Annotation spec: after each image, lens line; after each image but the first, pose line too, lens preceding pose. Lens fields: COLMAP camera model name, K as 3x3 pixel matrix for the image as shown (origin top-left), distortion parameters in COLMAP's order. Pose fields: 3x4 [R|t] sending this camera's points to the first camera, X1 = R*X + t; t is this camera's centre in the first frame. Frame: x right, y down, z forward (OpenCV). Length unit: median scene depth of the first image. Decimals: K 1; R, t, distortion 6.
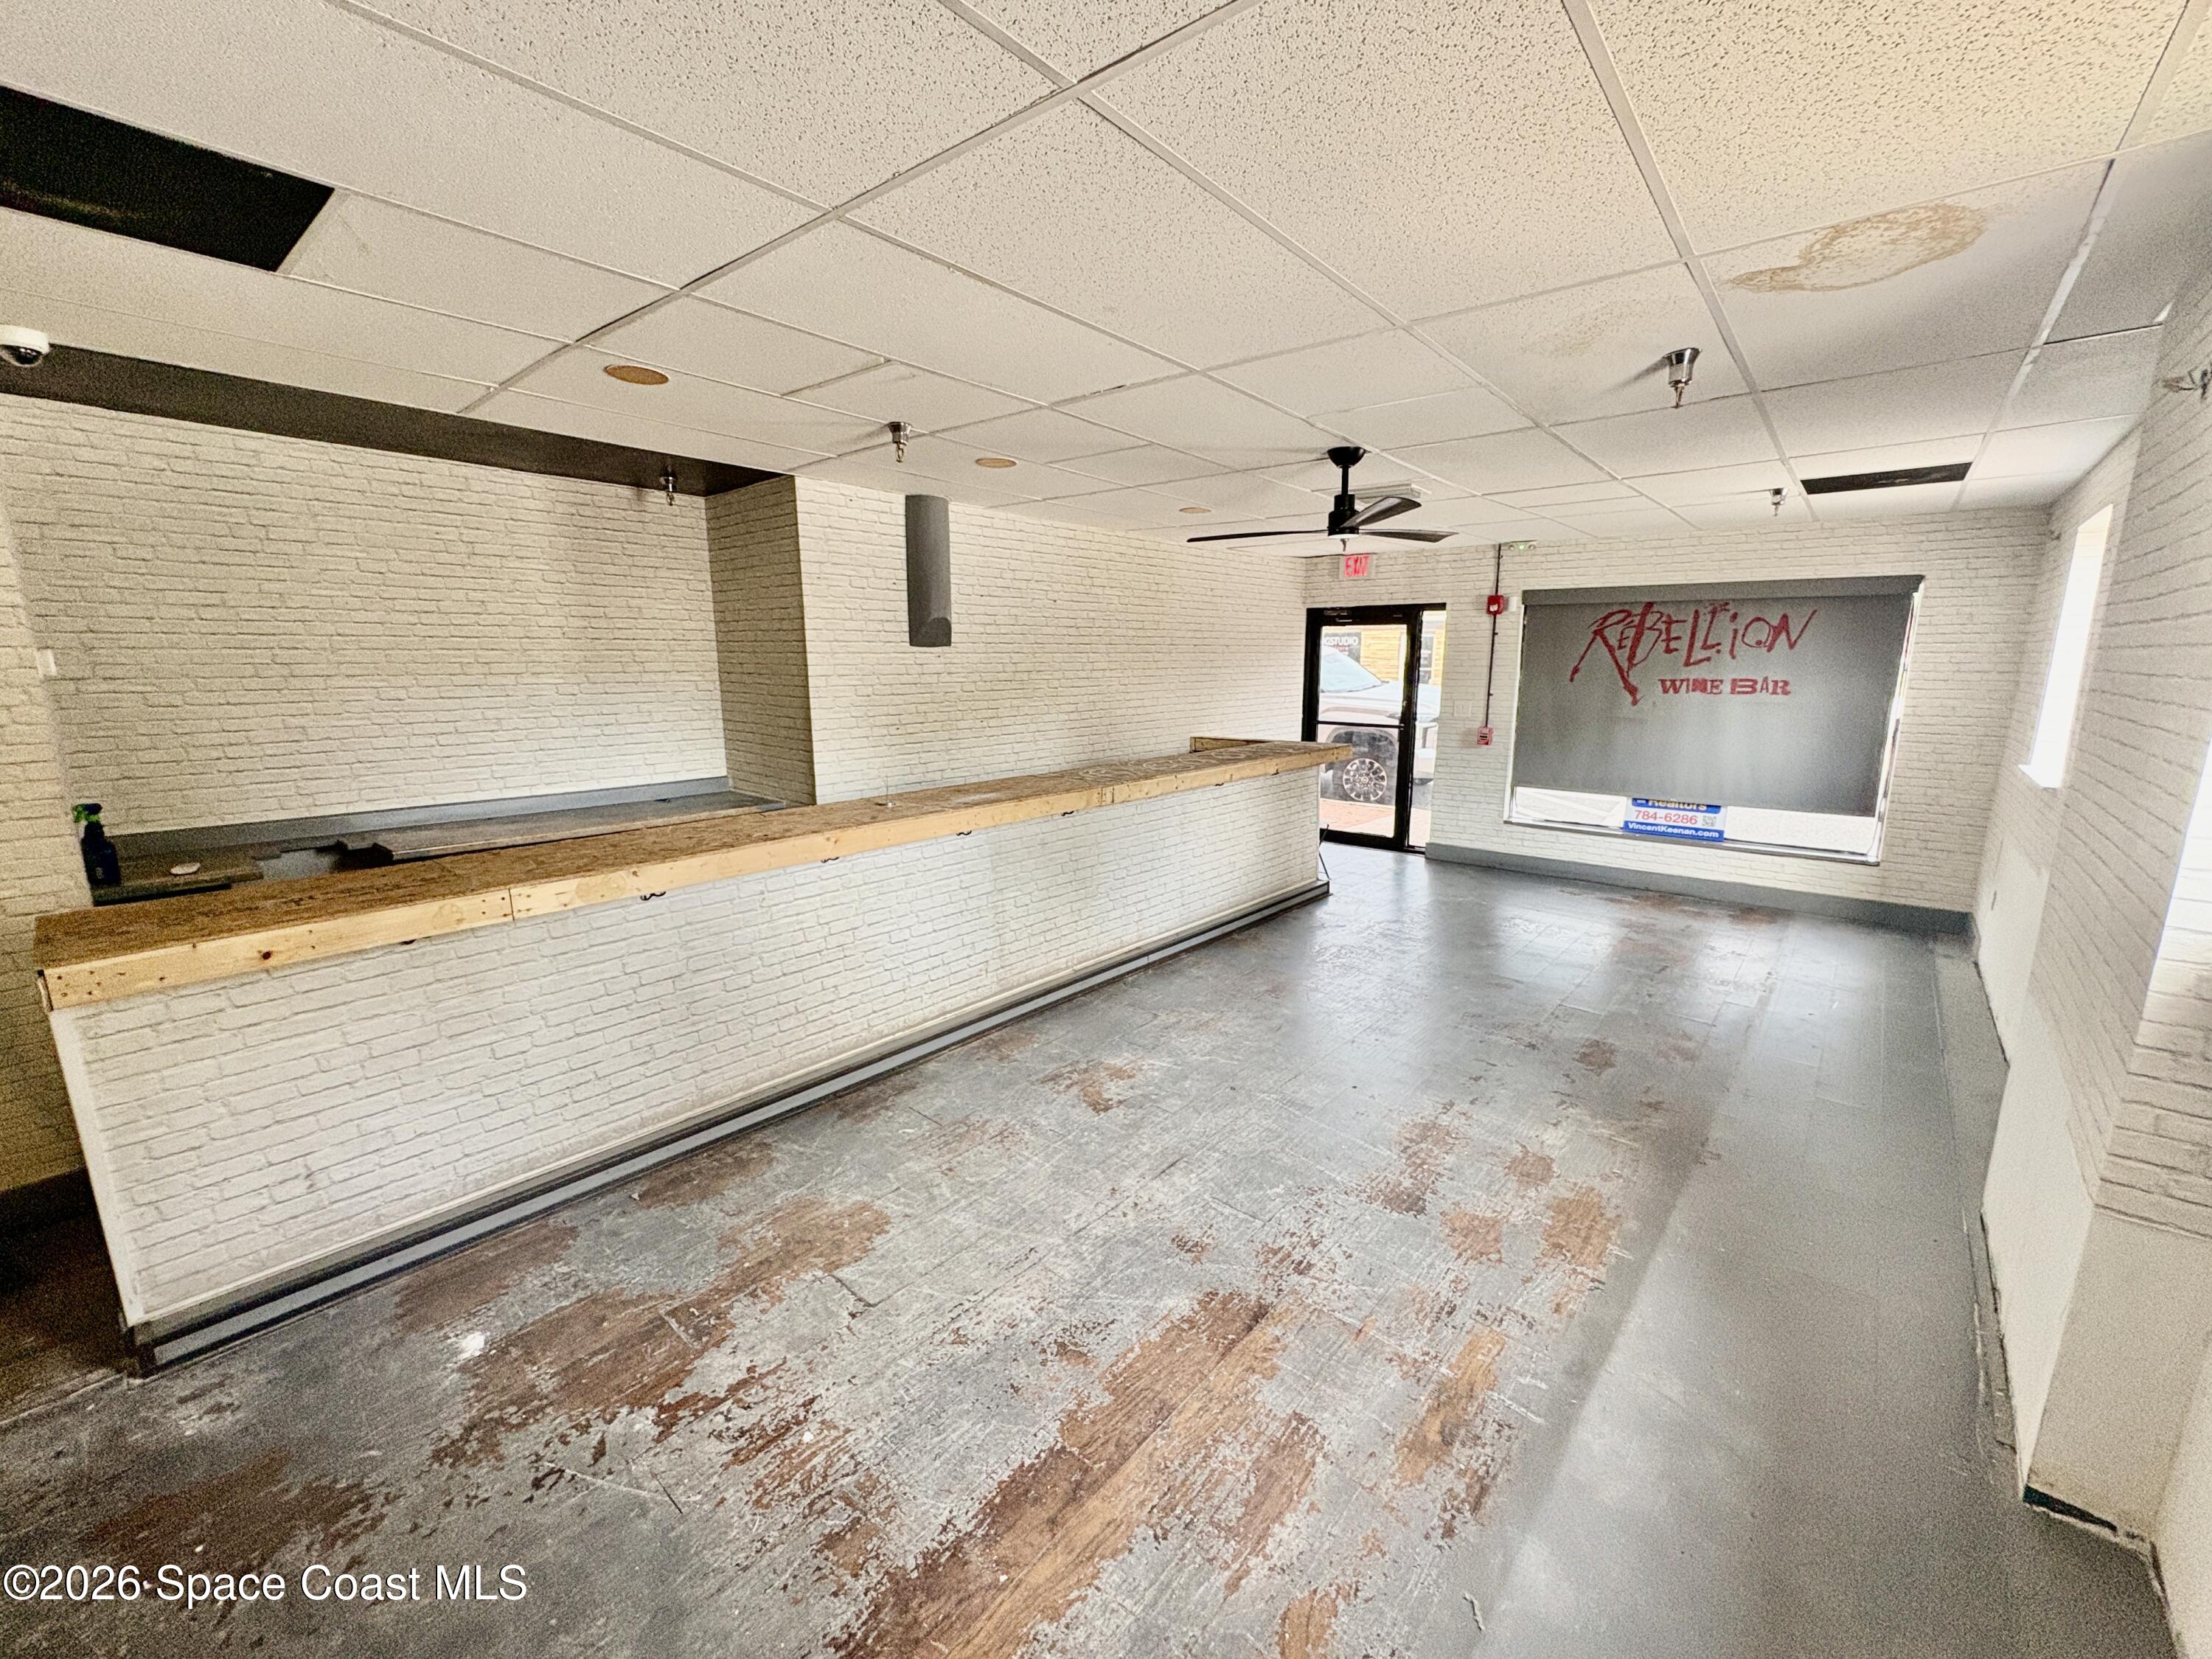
lens RADIAL K [[894.1, 0, 1110.7], [0, 894.1, 831.9], [0, 0, 1]] dist [0.000111, -0.000055]
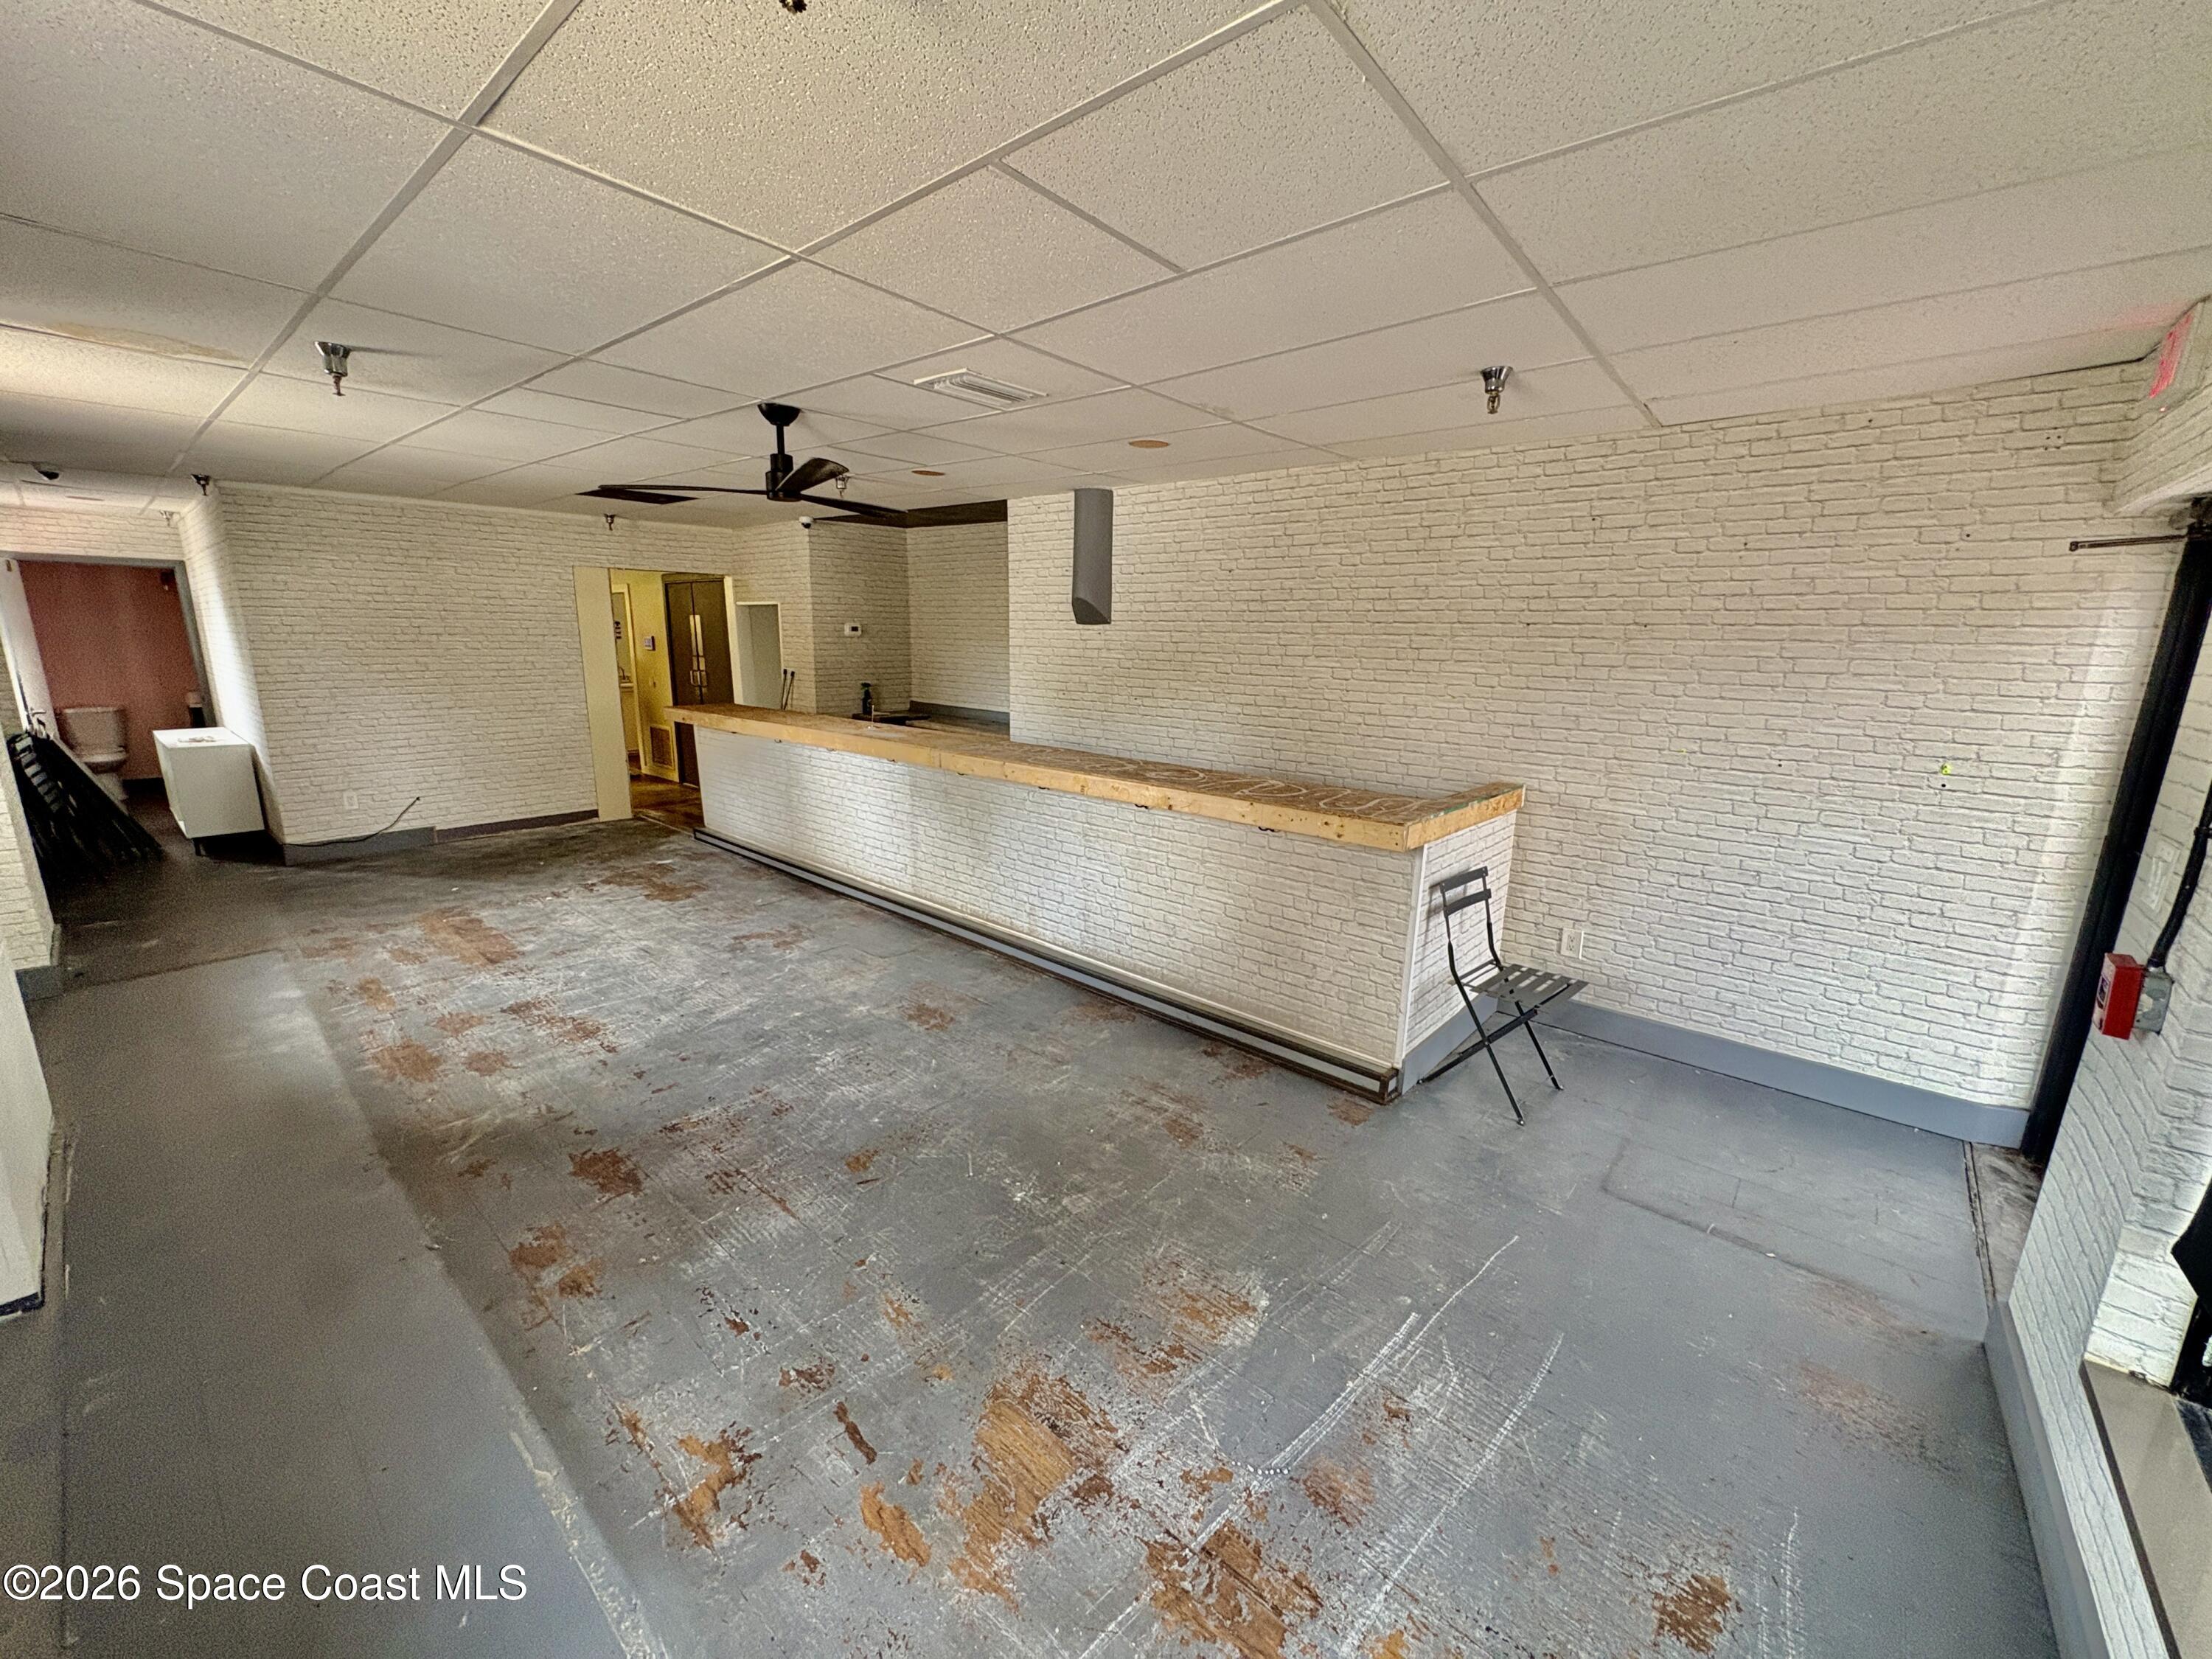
lens RADIAL K [[894.1, 0, 1110.0], [0, 894.1, 835.2], [0, 0, 1]] dist [0.000111, -0.000055]
pose [[-0.017983, 0.222874, -0.974681, 1.142720], [-0.211925, 0.951840, 0.221561, -0.253691], [0.977120, 0.210544, 0.030115, 1.267575]]
